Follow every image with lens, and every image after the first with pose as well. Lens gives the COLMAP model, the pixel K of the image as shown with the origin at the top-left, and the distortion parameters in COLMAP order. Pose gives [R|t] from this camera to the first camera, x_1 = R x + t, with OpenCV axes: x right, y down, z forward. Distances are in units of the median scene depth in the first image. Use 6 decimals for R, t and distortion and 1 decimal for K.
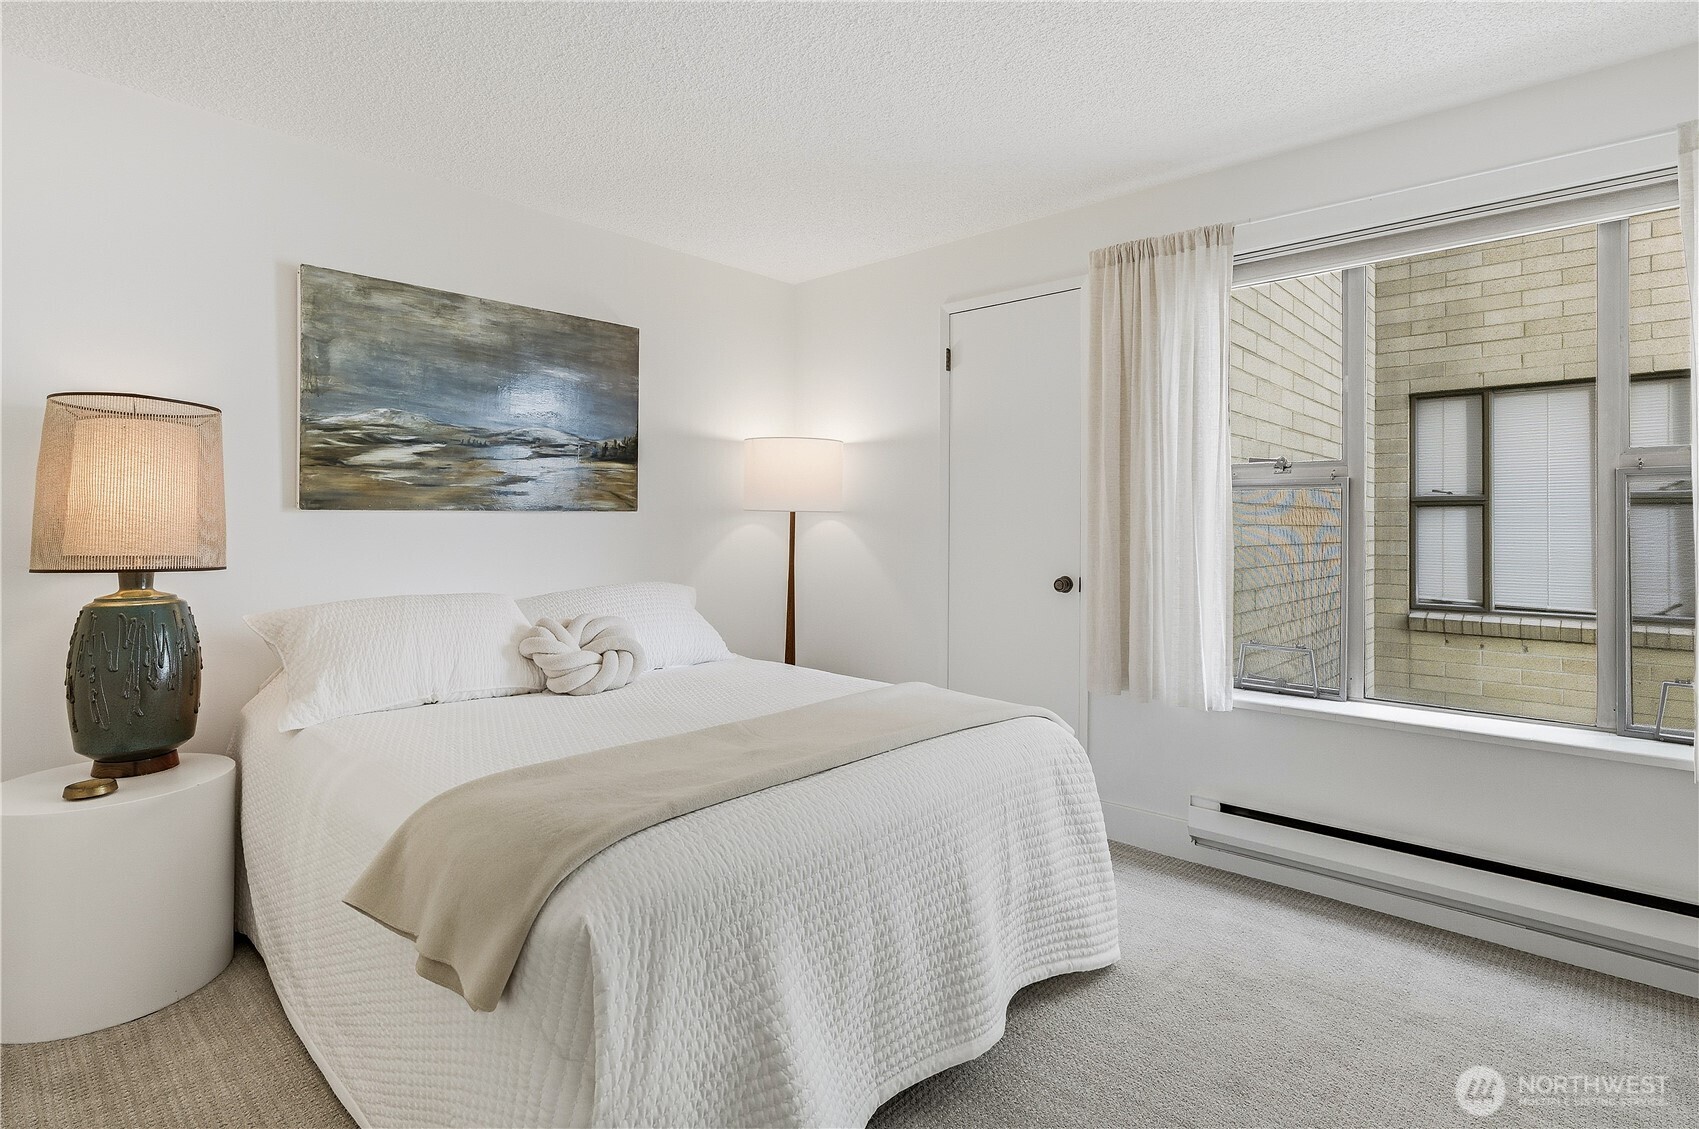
lens RADIAL K [[838.2, 0, 848.8], [0, 838.2, 550.5], [0, 0, 1]] dist [-0.002017, 0.000267]
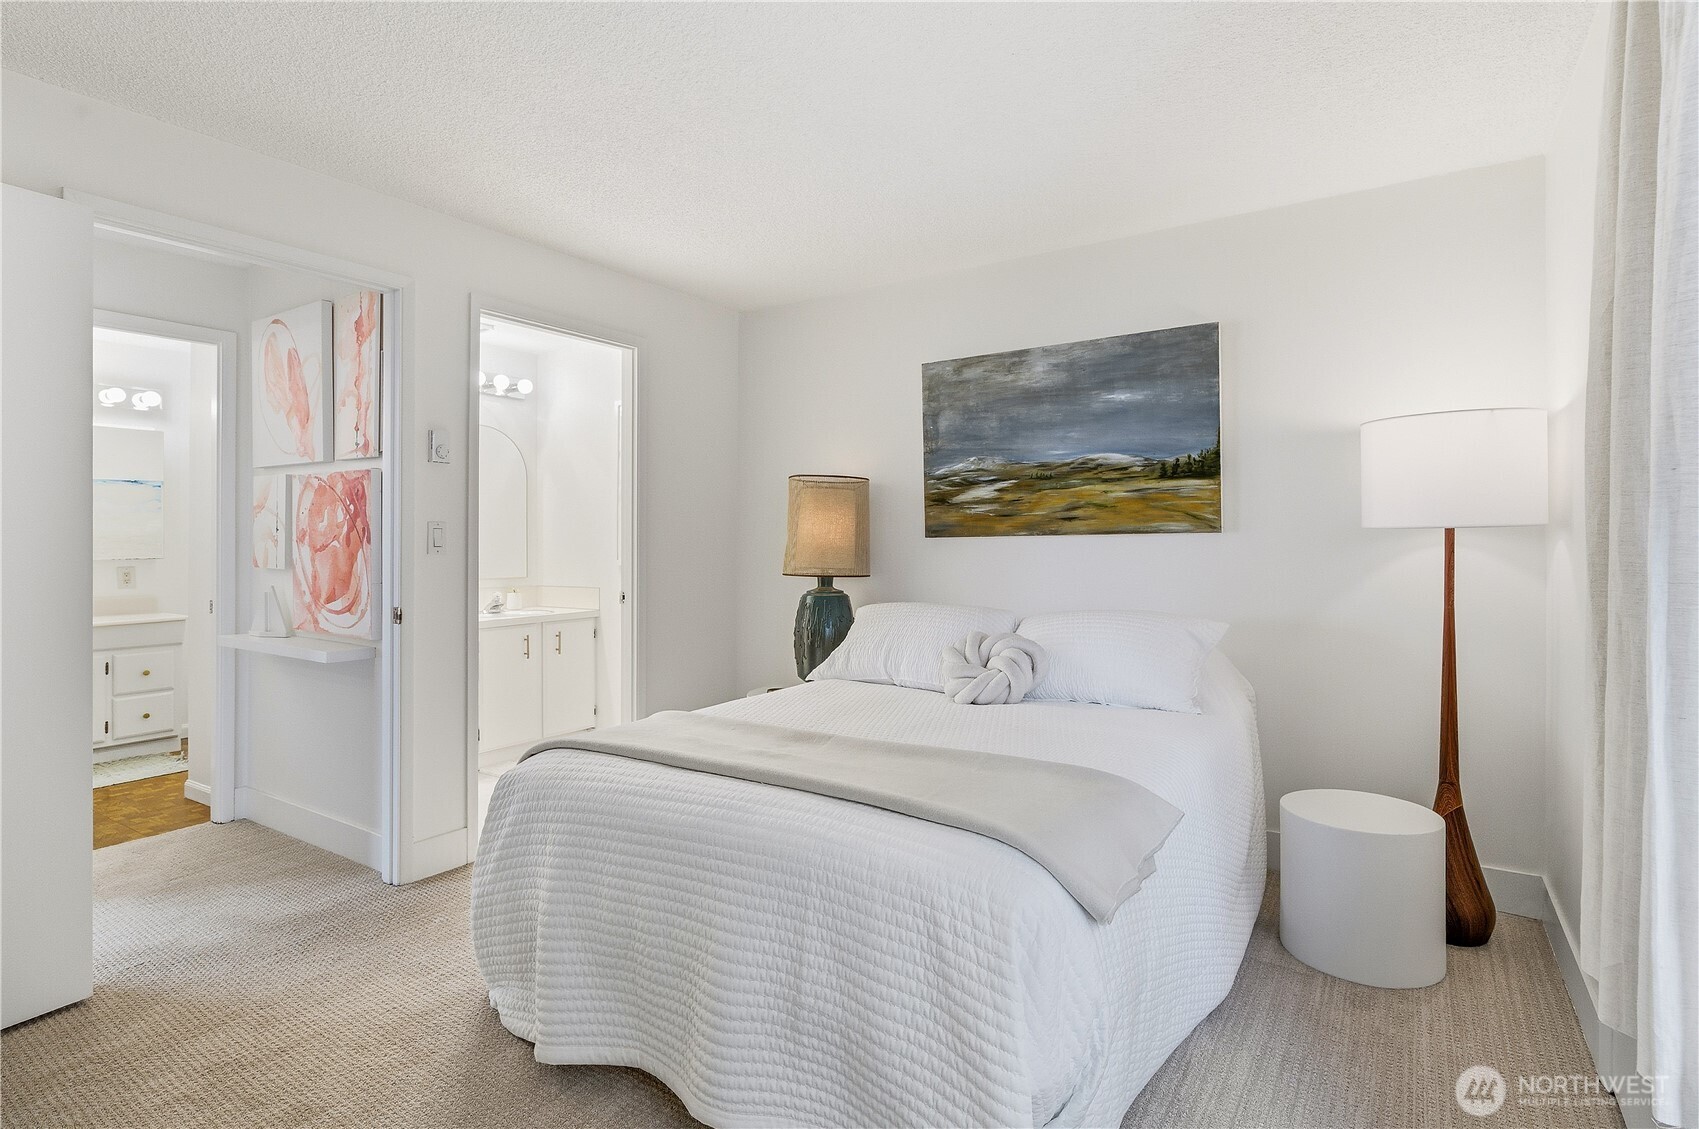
lens RADIAL K [[838.2, 0, 854.4], [0, 838.2, 555.2], [0, 0, 1]] dist [-0.002017, 0.000267]
pose [[0.182625, 0.018435, -0.983010, 0.649228], [-0.020407, 0.999680, 0.014956, -0.034781], [0.982971, 0.017329, 0.182943, 0.571663]]
